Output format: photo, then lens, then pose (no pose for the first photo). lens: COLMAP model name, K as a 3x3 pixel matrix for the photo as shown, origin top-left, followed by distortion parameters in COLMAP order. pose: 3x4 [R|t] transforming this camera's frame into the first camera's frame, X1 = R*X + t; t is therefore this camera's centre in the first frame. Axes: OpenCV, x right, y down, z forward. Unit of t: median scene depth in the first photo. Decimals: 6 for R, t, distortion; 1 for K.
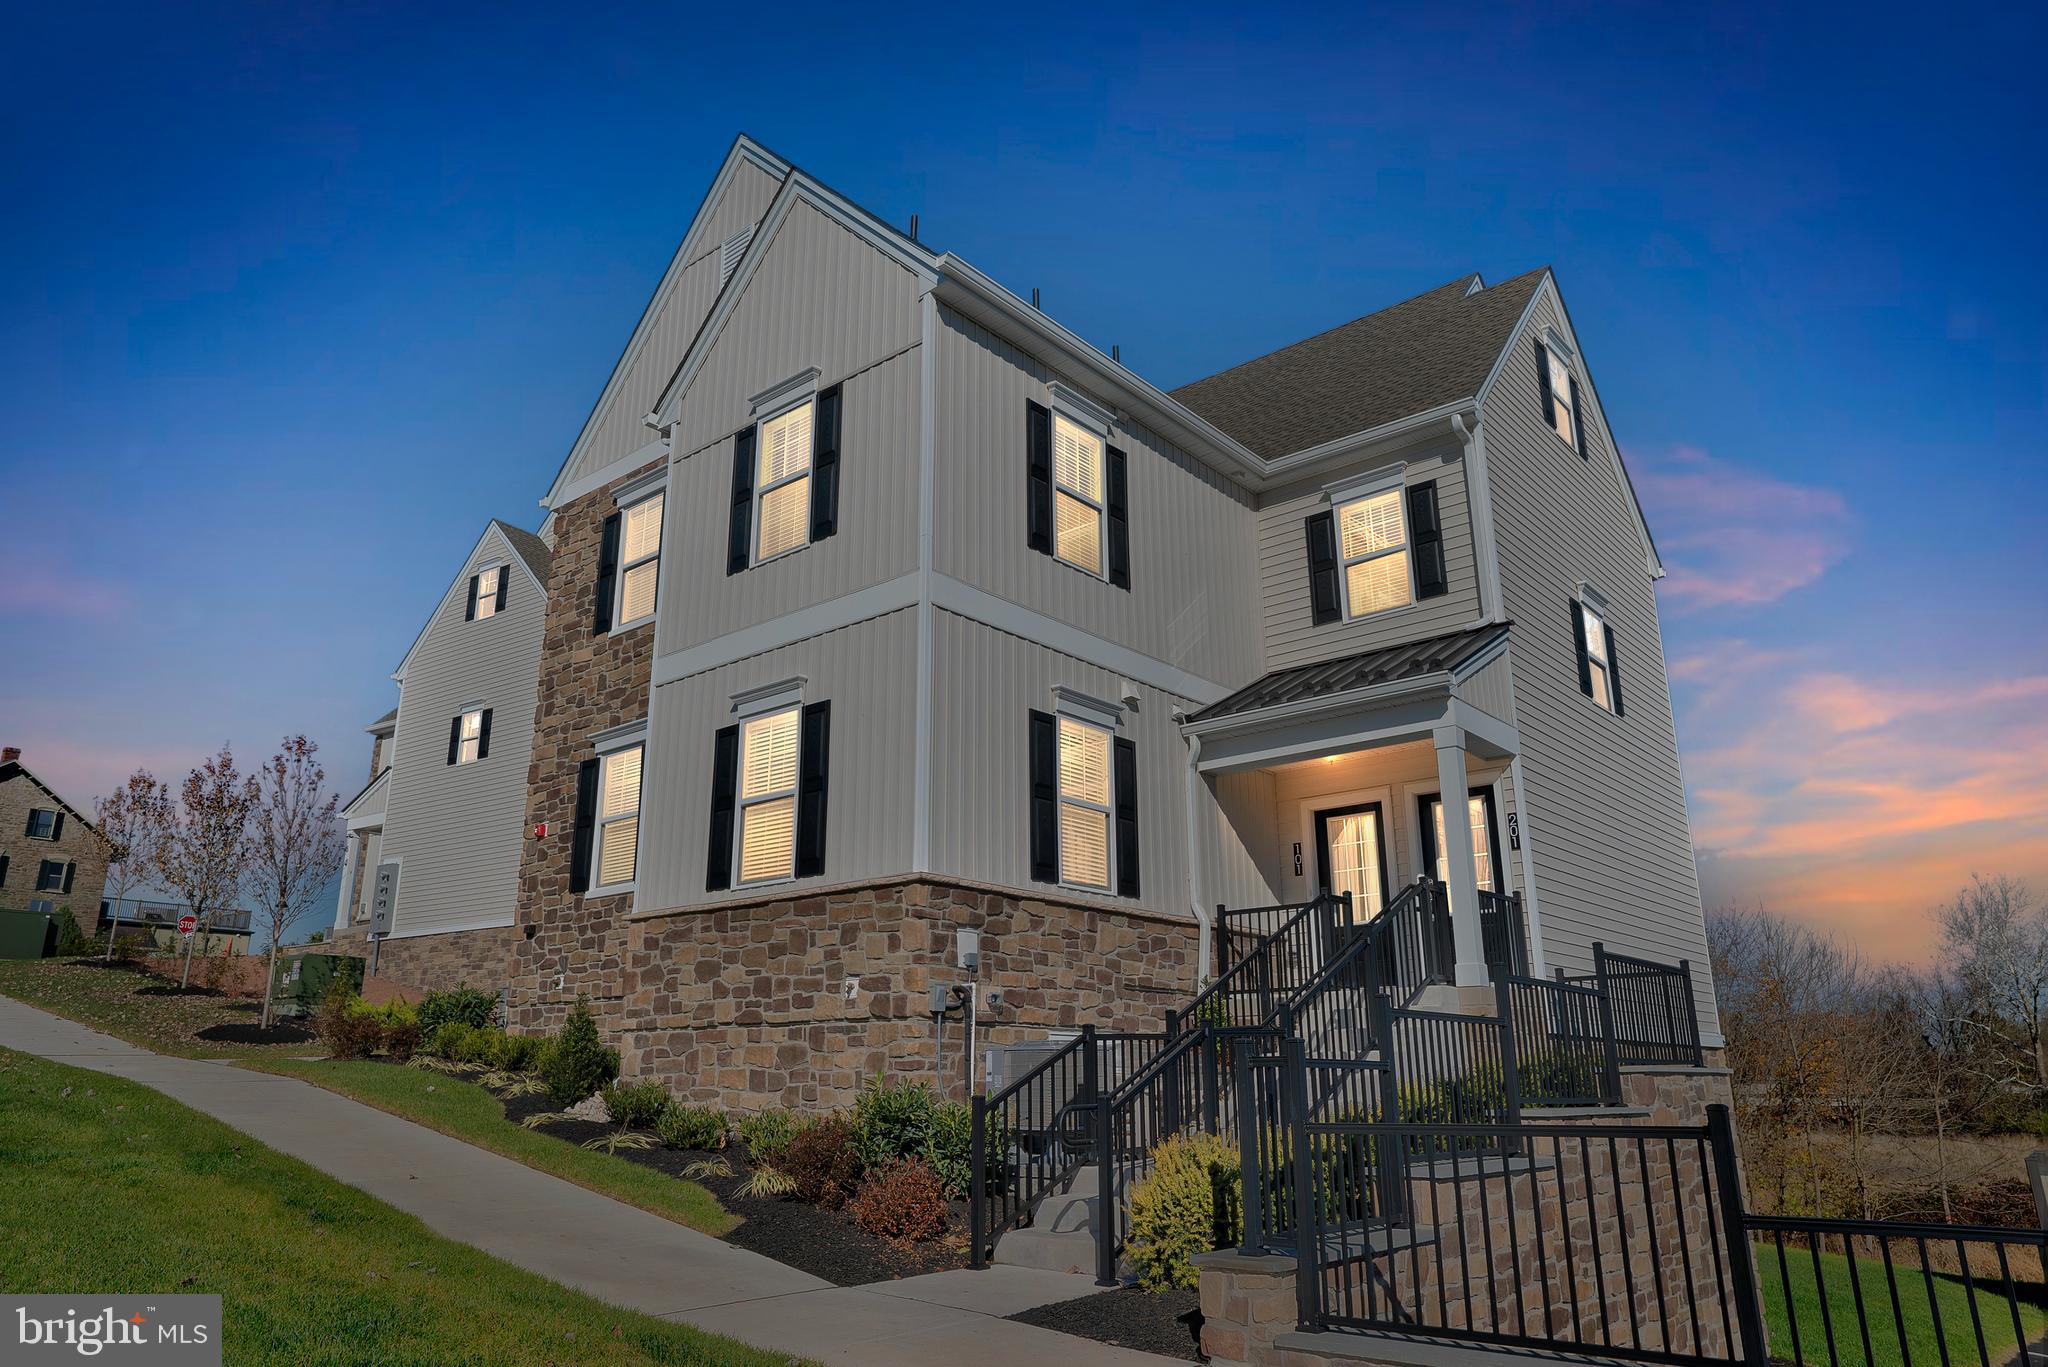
lens RADIAL K [[1357.1, 0, 1024.0], [0, 1357.1, 683.5], [0, 0, 1]] dist [-0.027250, 0.000050]
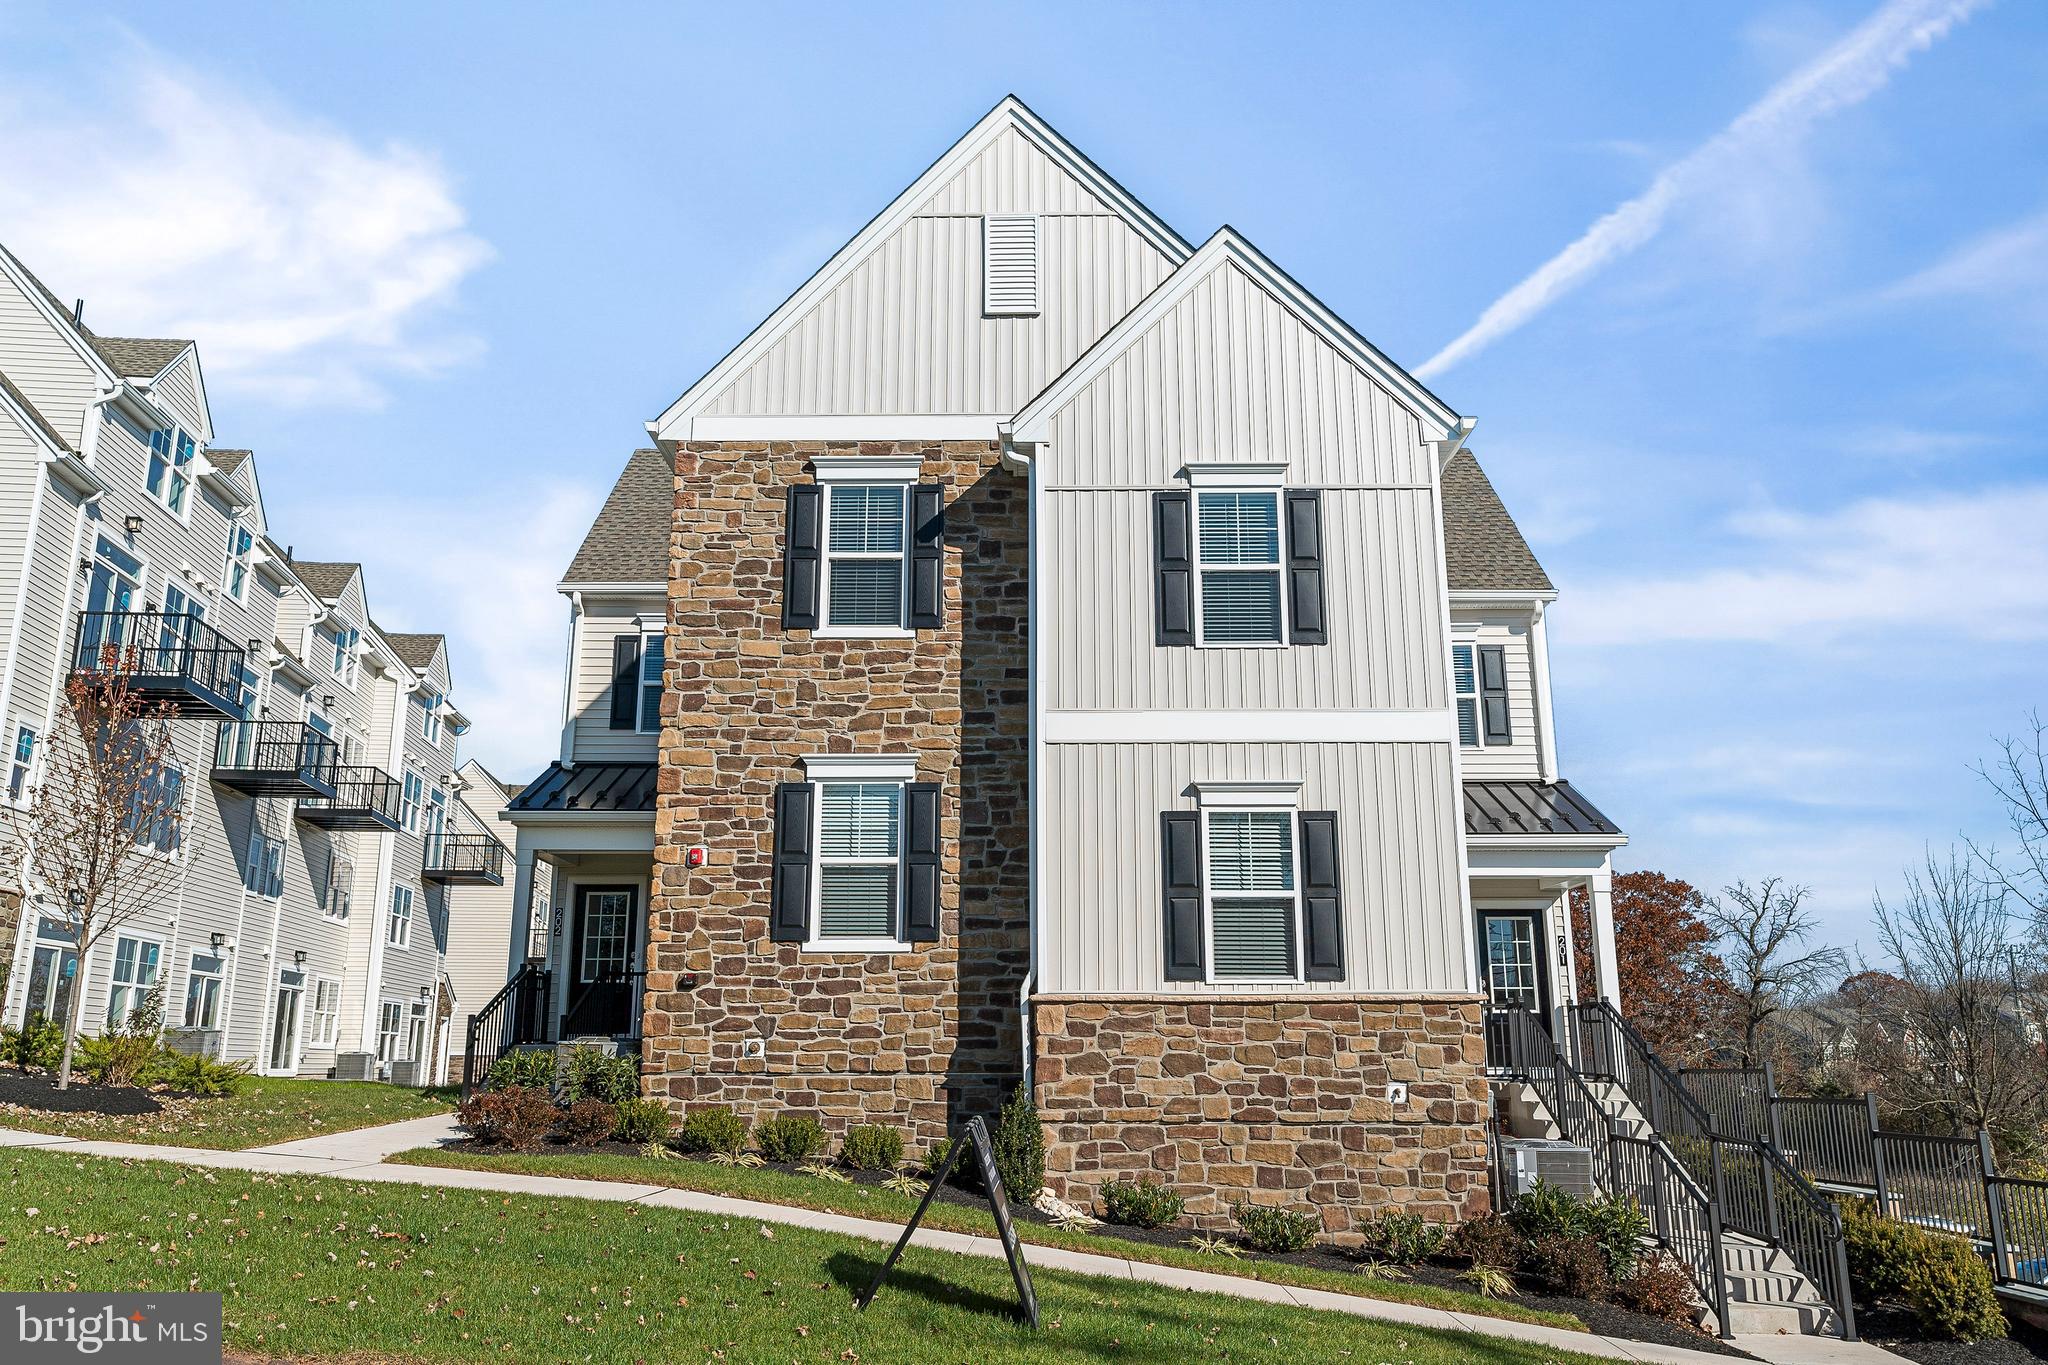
lens RADIAL K [[1566.5, 0, 1024.0], [0, 1566.5, 682.5], [0, 0, 1]] dist [-0.001884, 0.001258]
pose [[0.769537, 0.157768, 0.618807, -1.029710], [-0.188050, 0.982021, -0.016516, -0.019106], [-0.610287, -0.103657, 0.785369, 0.197275]]
